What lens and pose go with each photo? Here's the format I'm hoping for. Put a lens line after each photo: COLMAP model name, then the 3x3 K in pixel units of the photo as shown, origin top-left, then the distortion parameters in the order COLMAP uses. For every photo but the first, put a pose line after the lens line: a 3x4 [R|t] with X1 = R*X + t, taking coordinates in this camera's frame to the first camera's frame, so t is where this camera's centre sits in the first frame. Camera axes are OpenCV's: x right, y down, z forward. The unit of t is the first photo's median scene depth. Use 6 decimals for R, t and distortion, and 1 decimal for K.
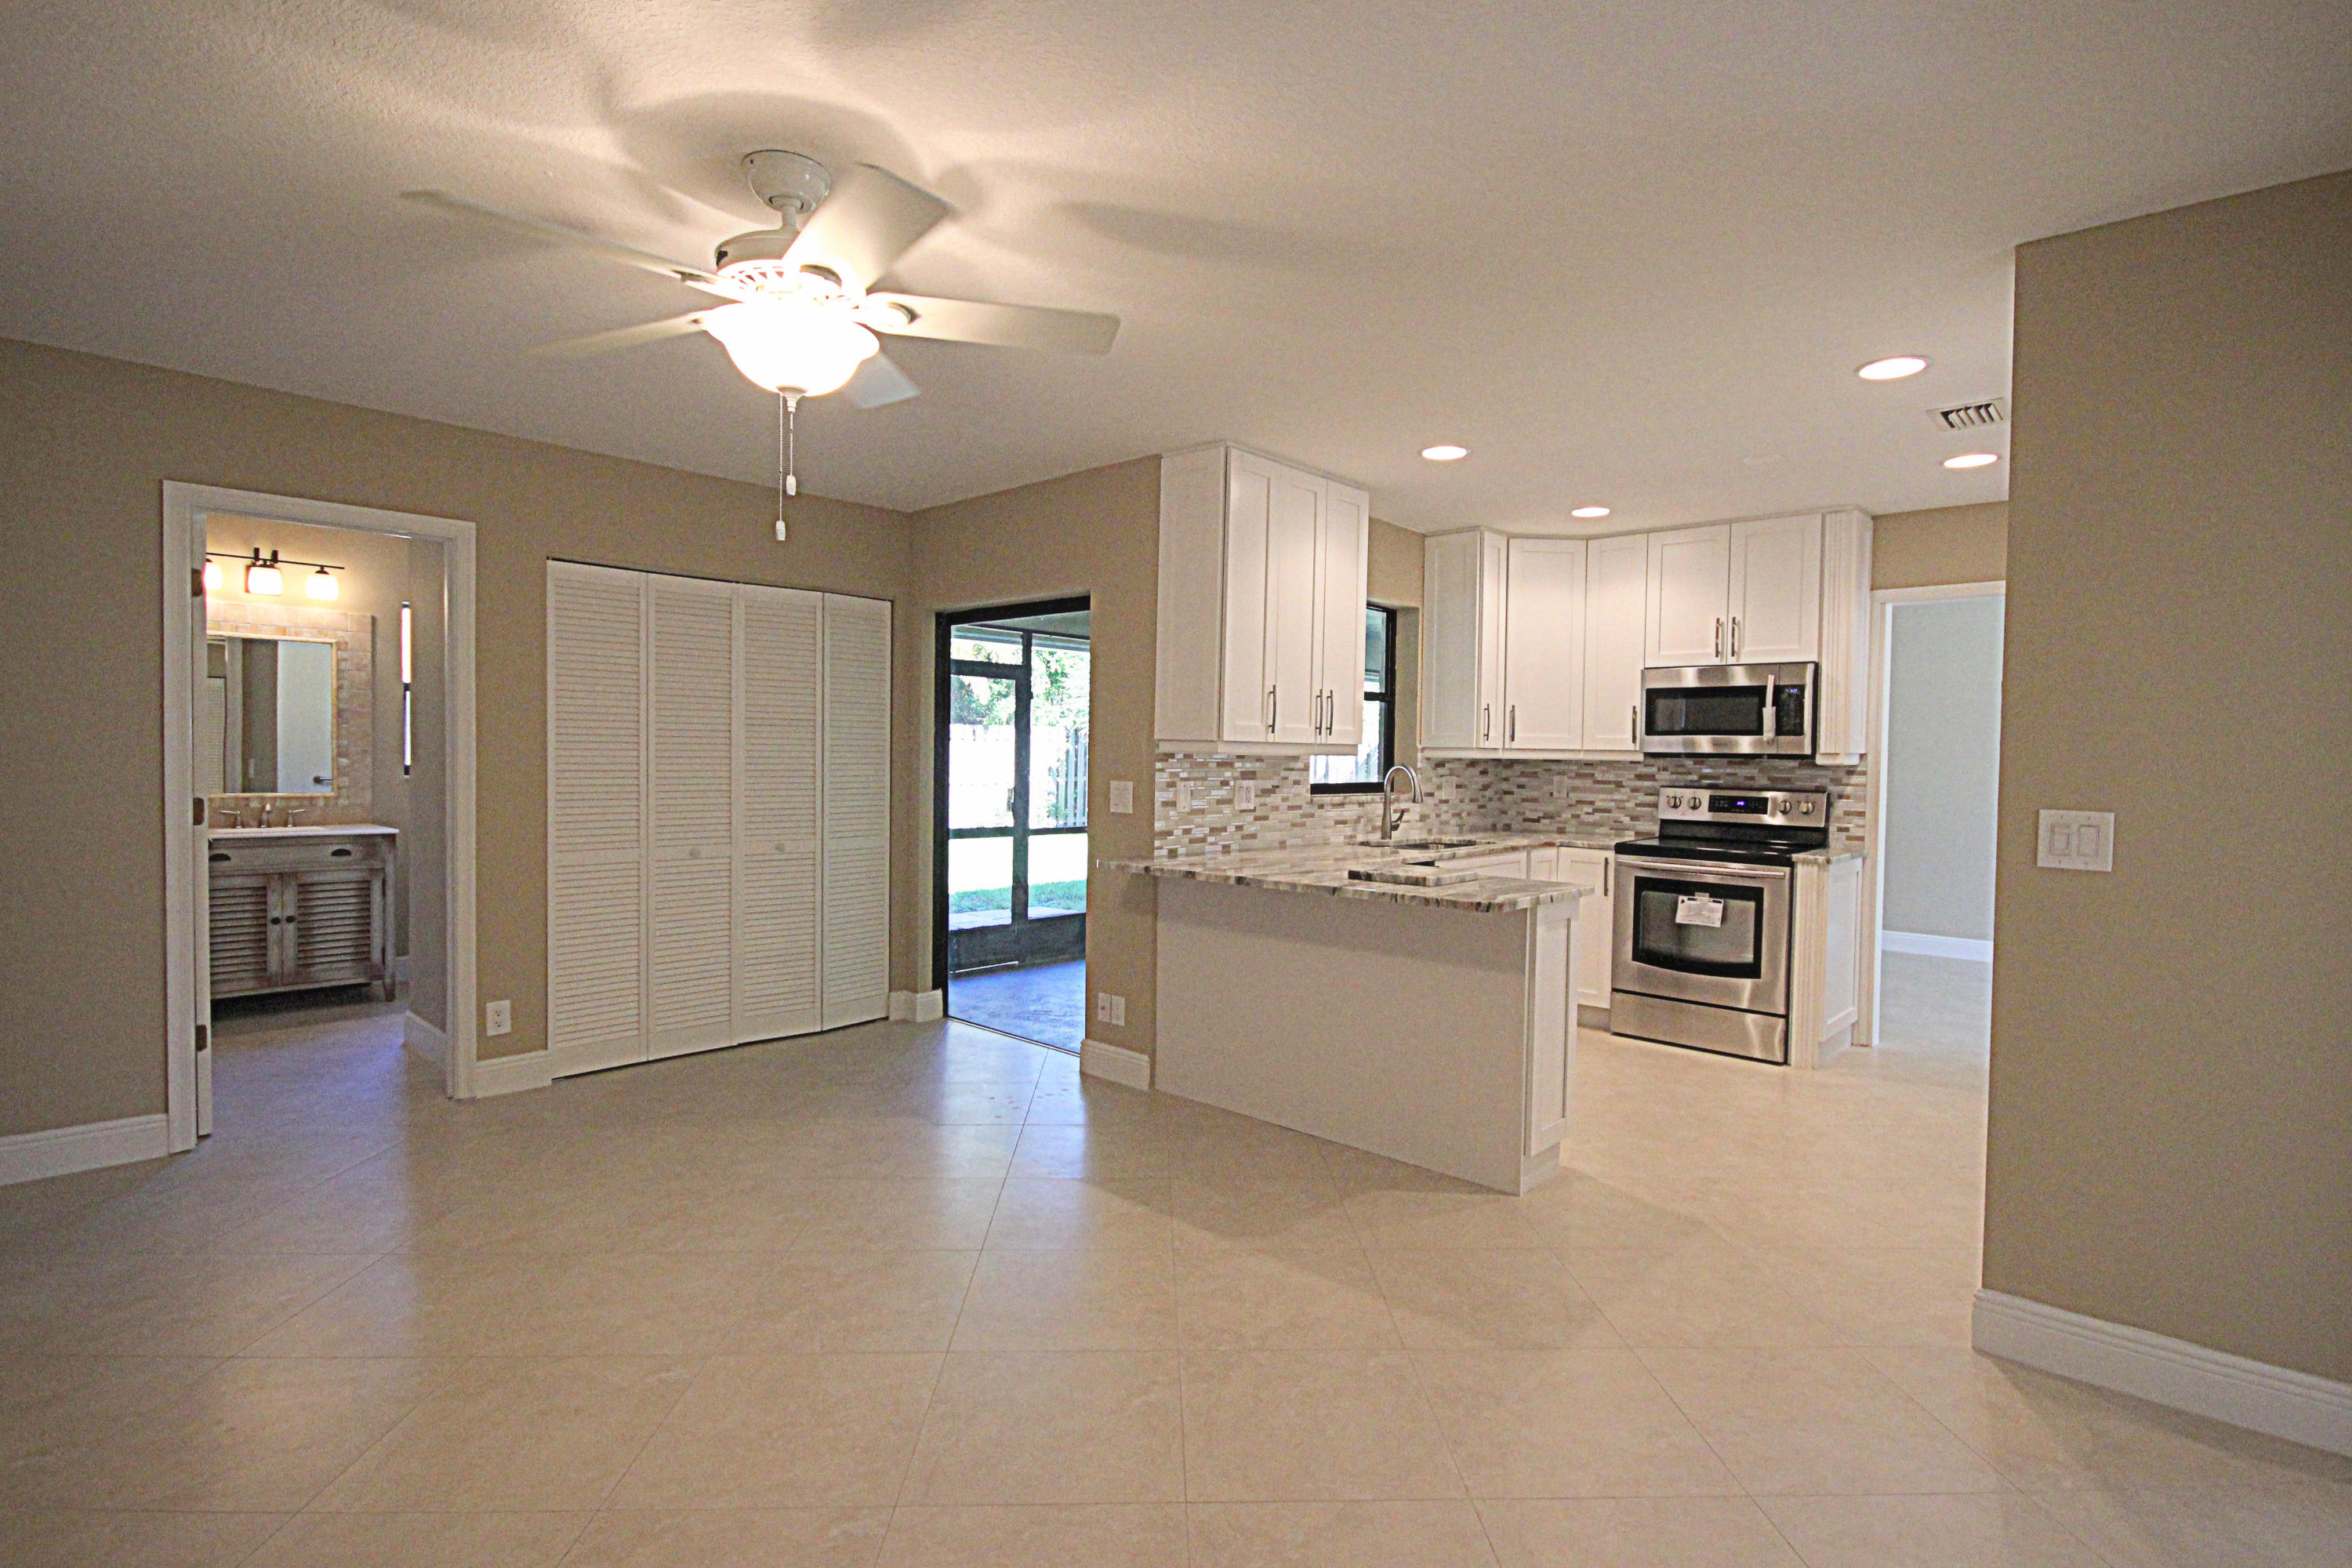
lens RADIAL K [[1126.6, 0, 1201.1], [0, 1126.6, 780.8], [0, 0, 1]] dist [-0.000432, -0.000111]
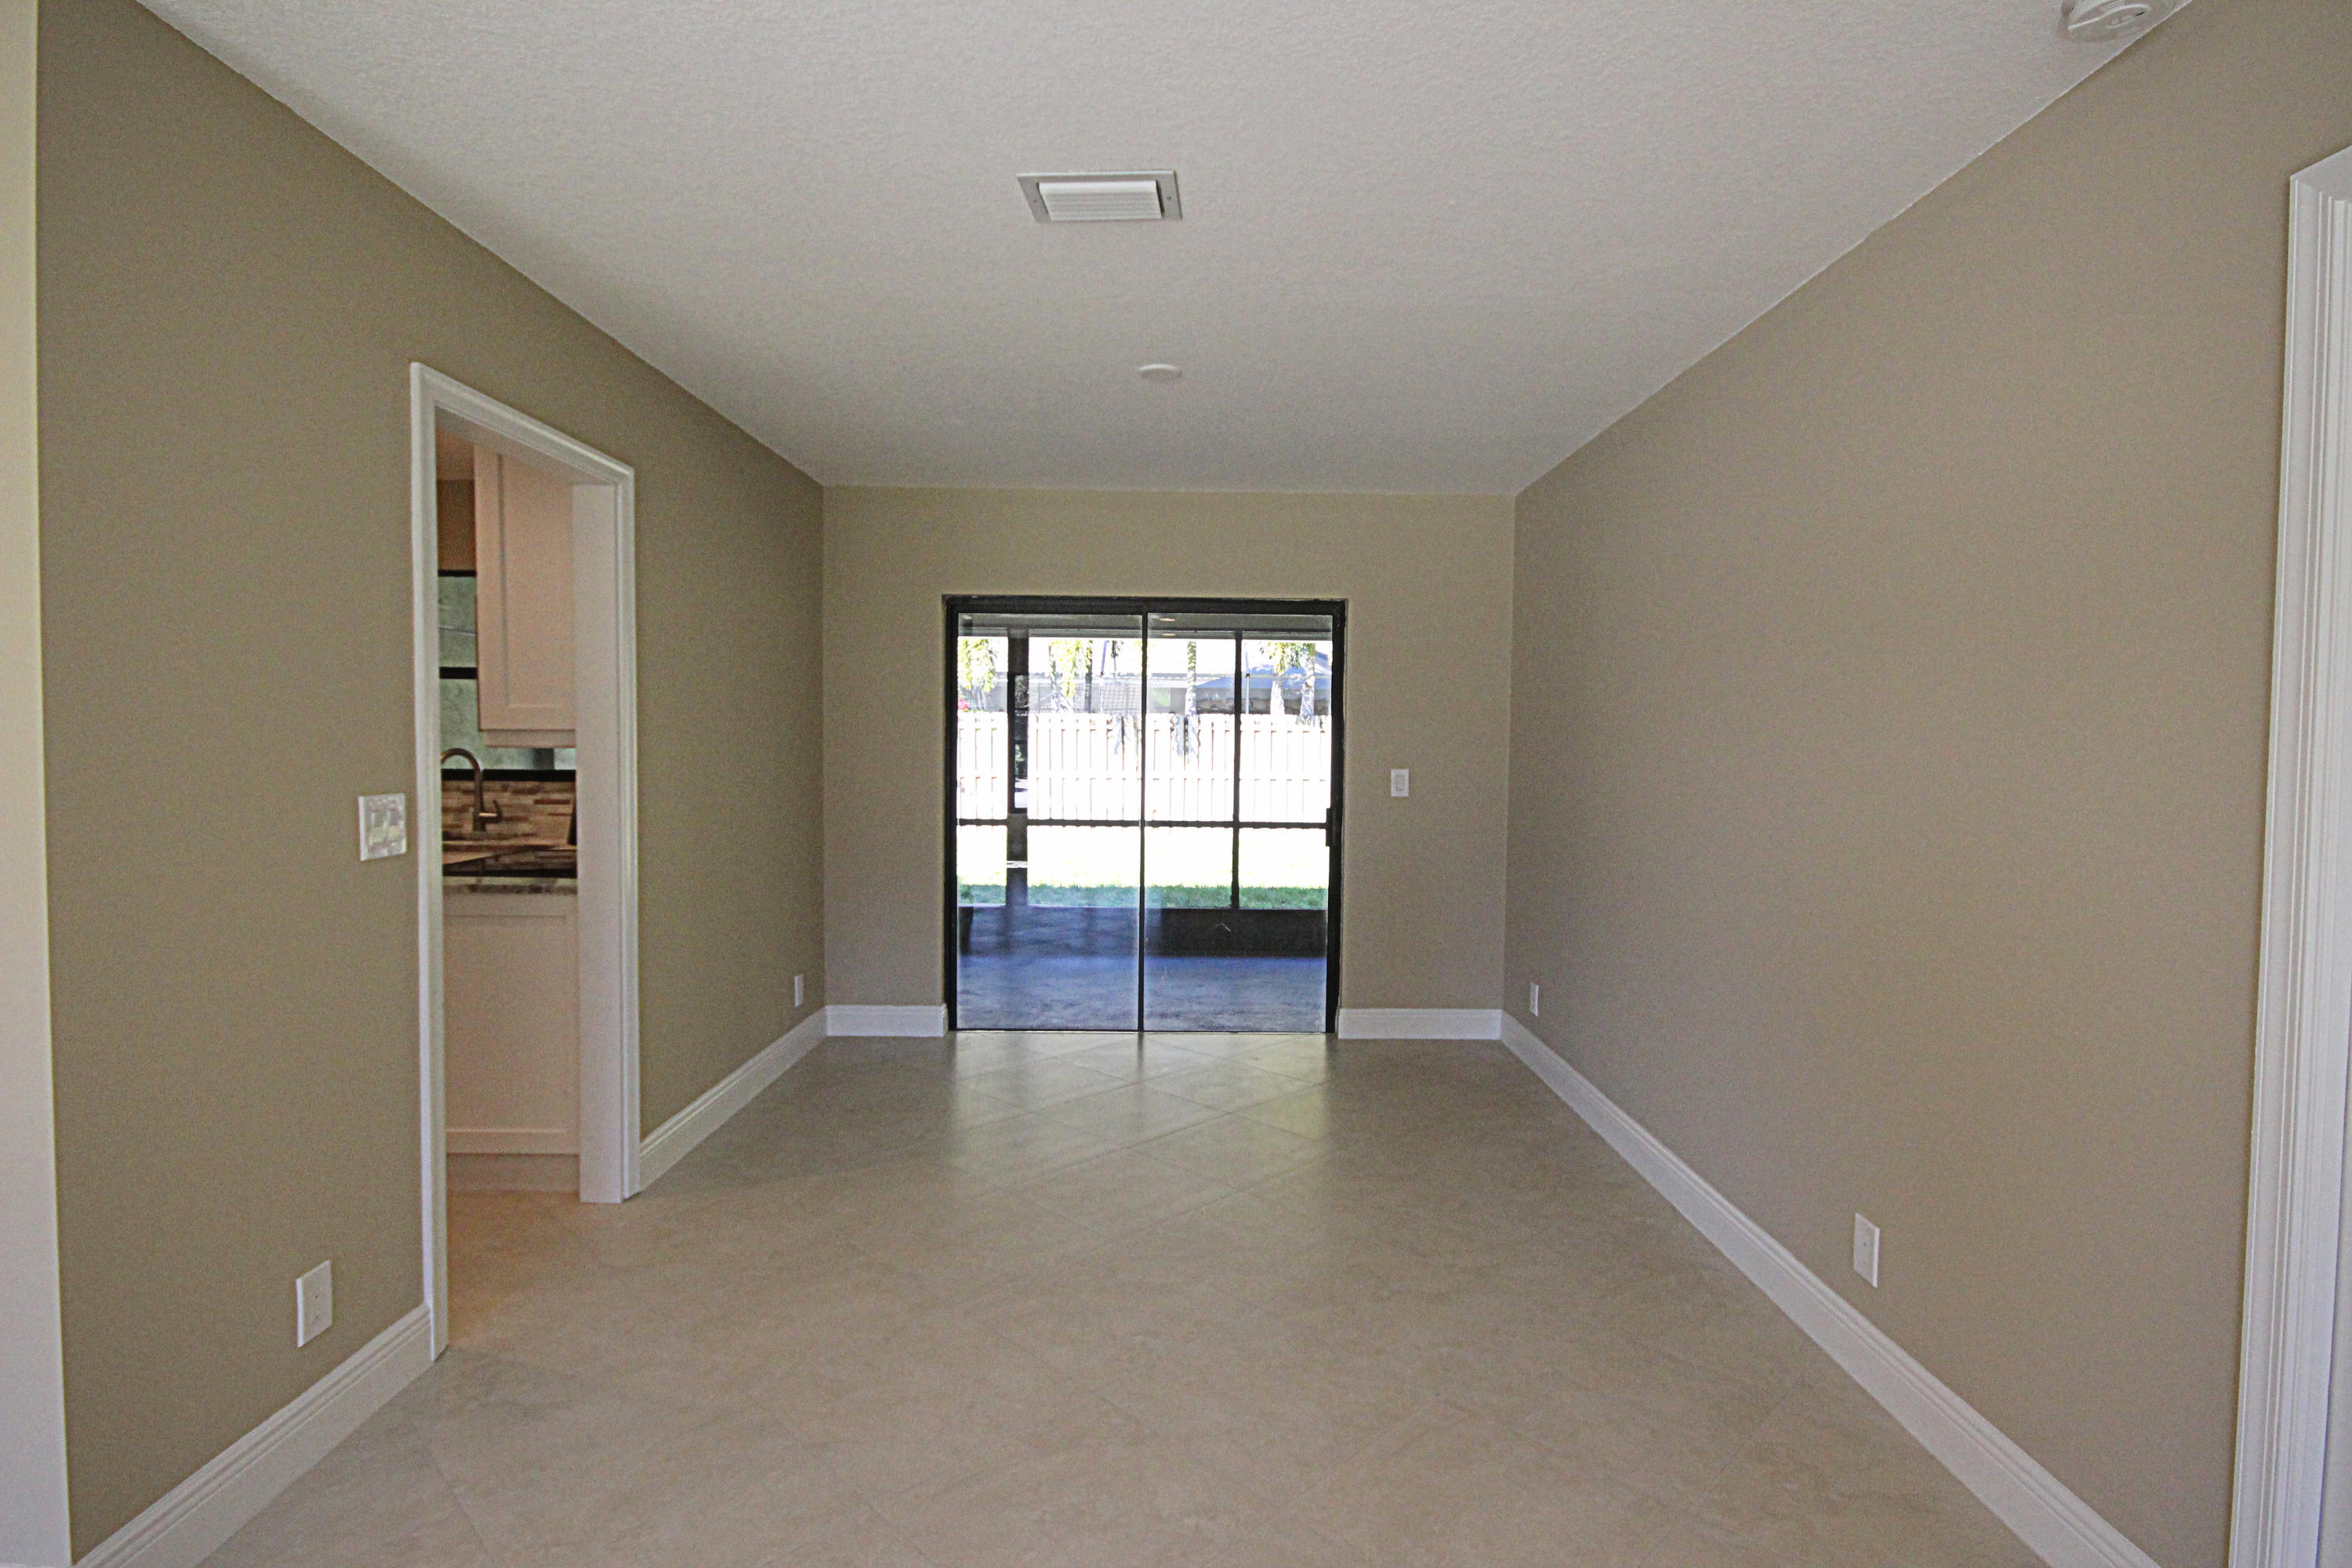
lens RADIAL K [[1155.2, 0, 1193.2], [0, 1155.2, 781.3], [0, 0, 1]] dist [0.001056, 0.000314]
pose [[0.683319, 0.018219, -0.729893, 1.245495], [-0.015562, 0.999825, 0.010387, -0.006909], [0.729954, 0.004261, 0.683483, 0.800321]]
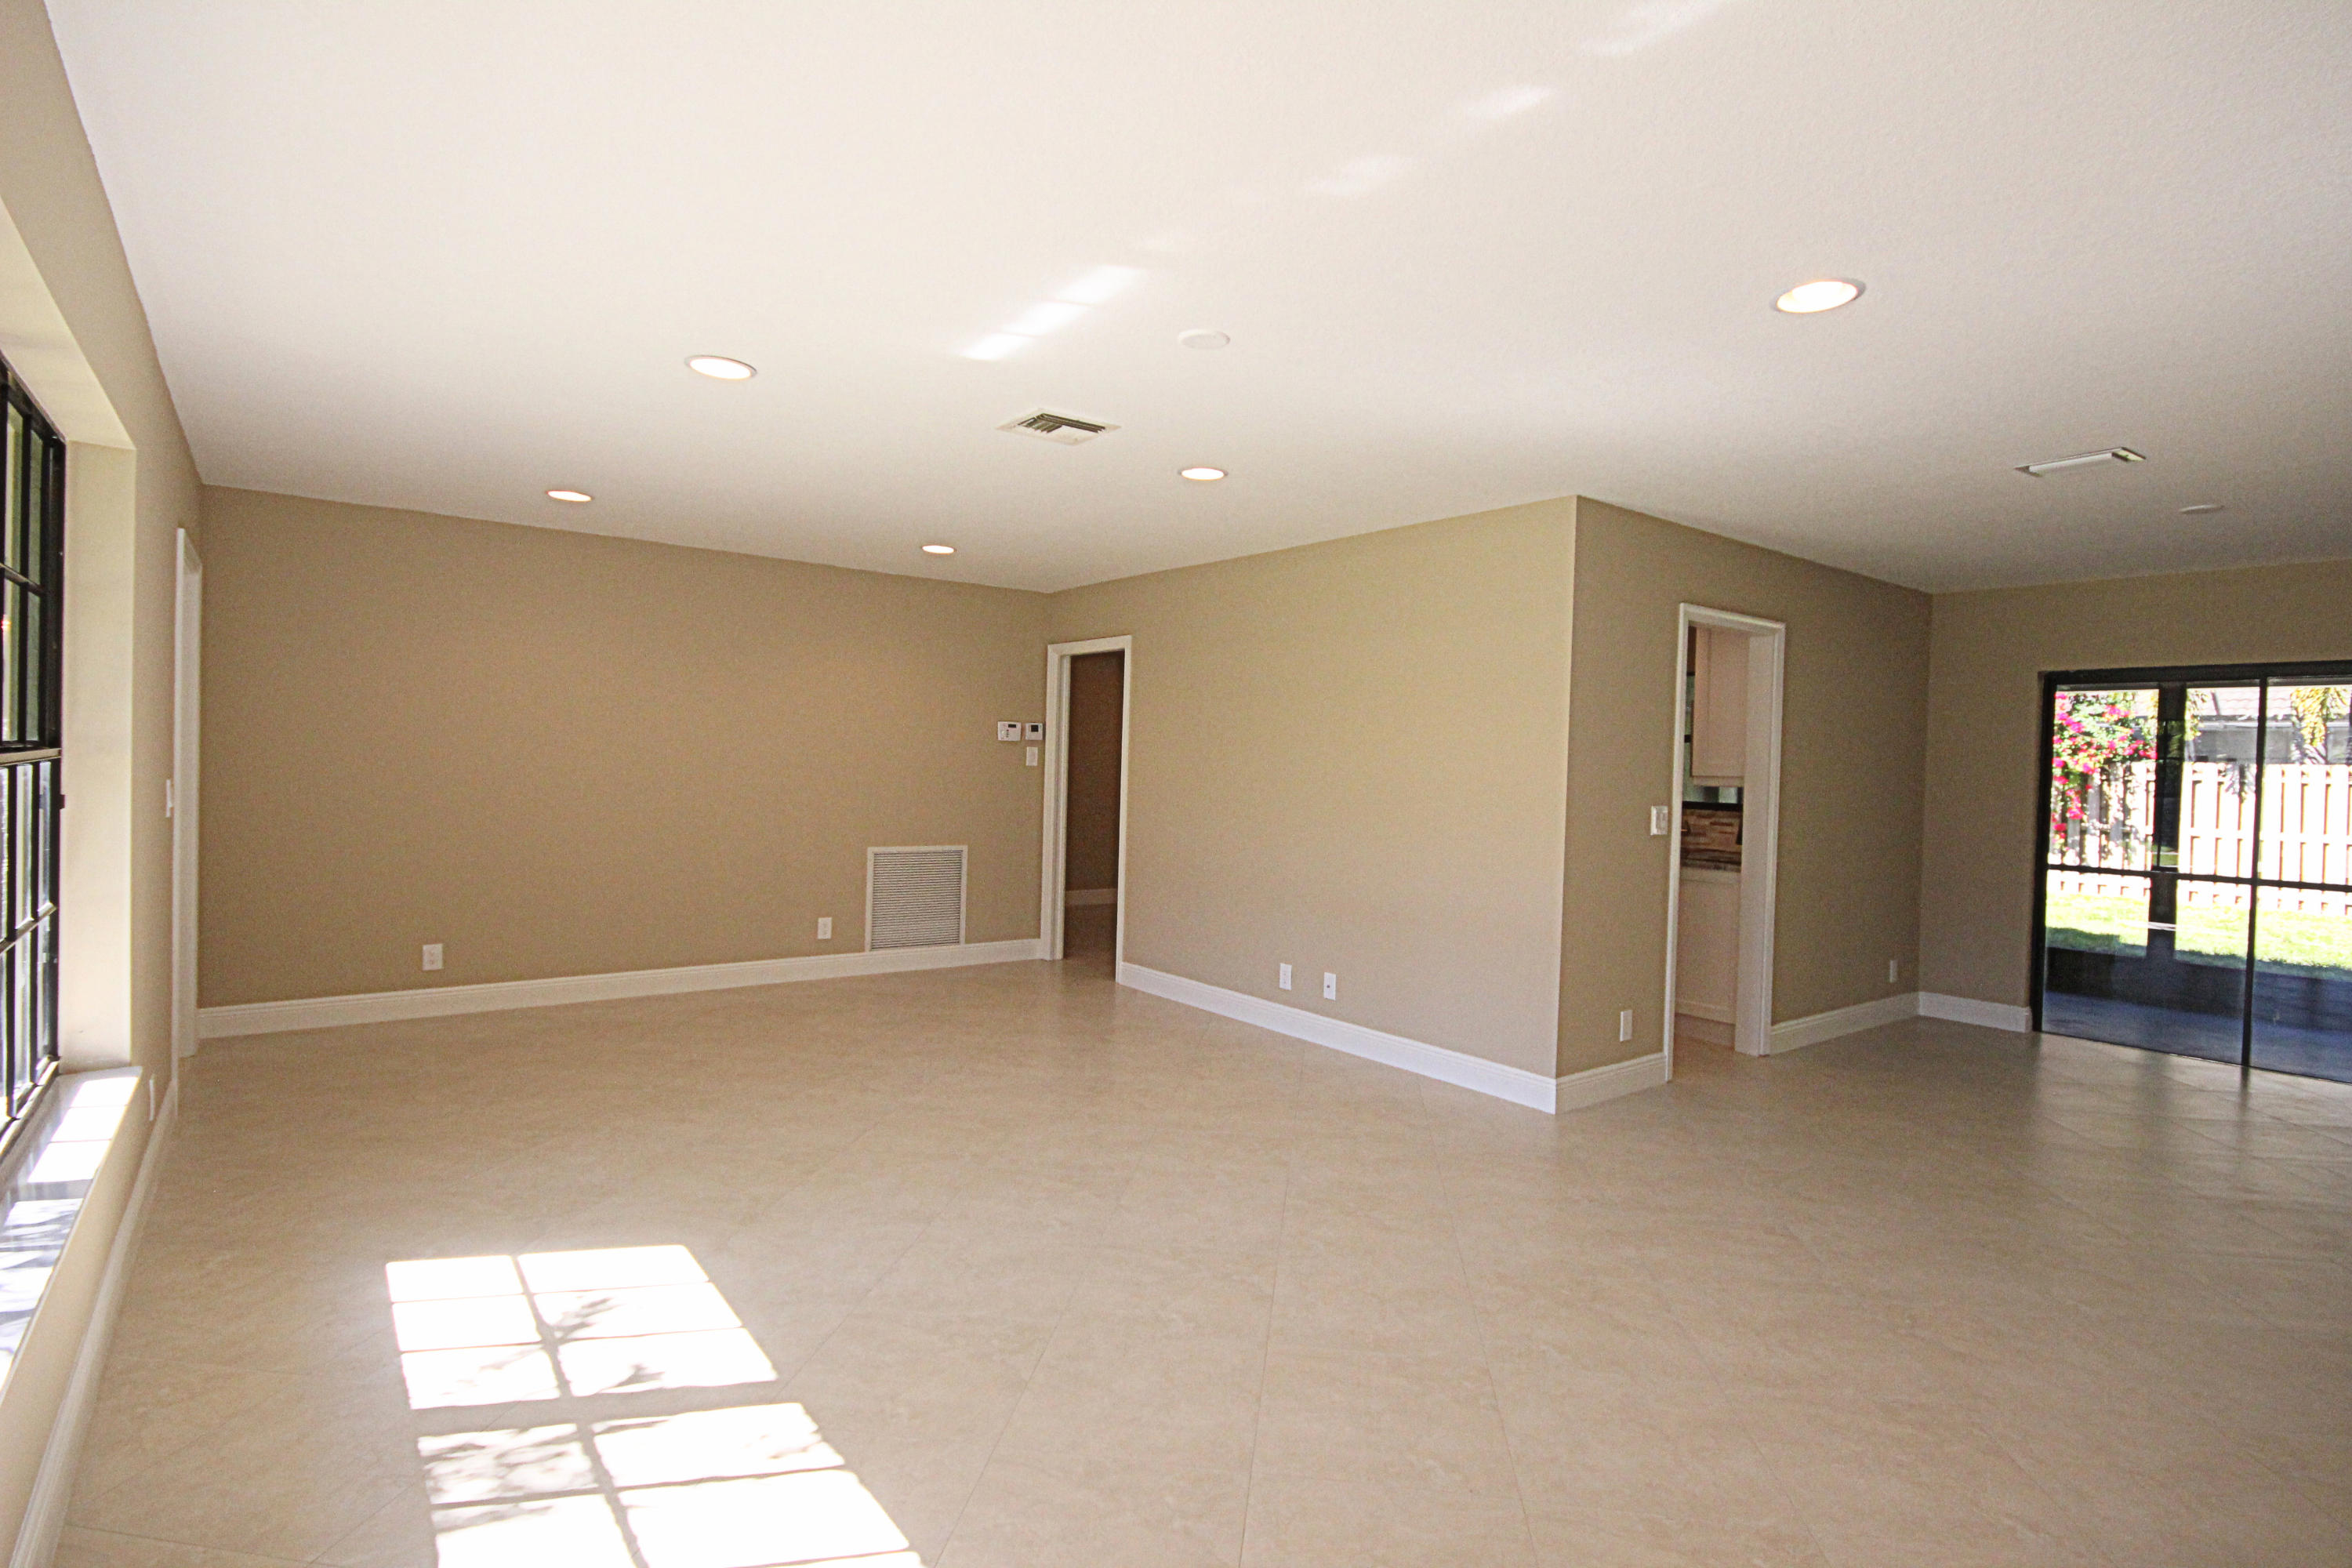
lens RADIAL K [[1166.6, 0, 1160.6], [0, 1166.6, 786.7], [0, 0, 1]] dist [-0.000935, -0.000233]
pose [[-0.183432, -0.000583, -0.983032, 1.754067], [-0.050956, 0.998661, 0.008916, 0.003959], [0.981711, 0.051727, -0.183216, 0.641509]]
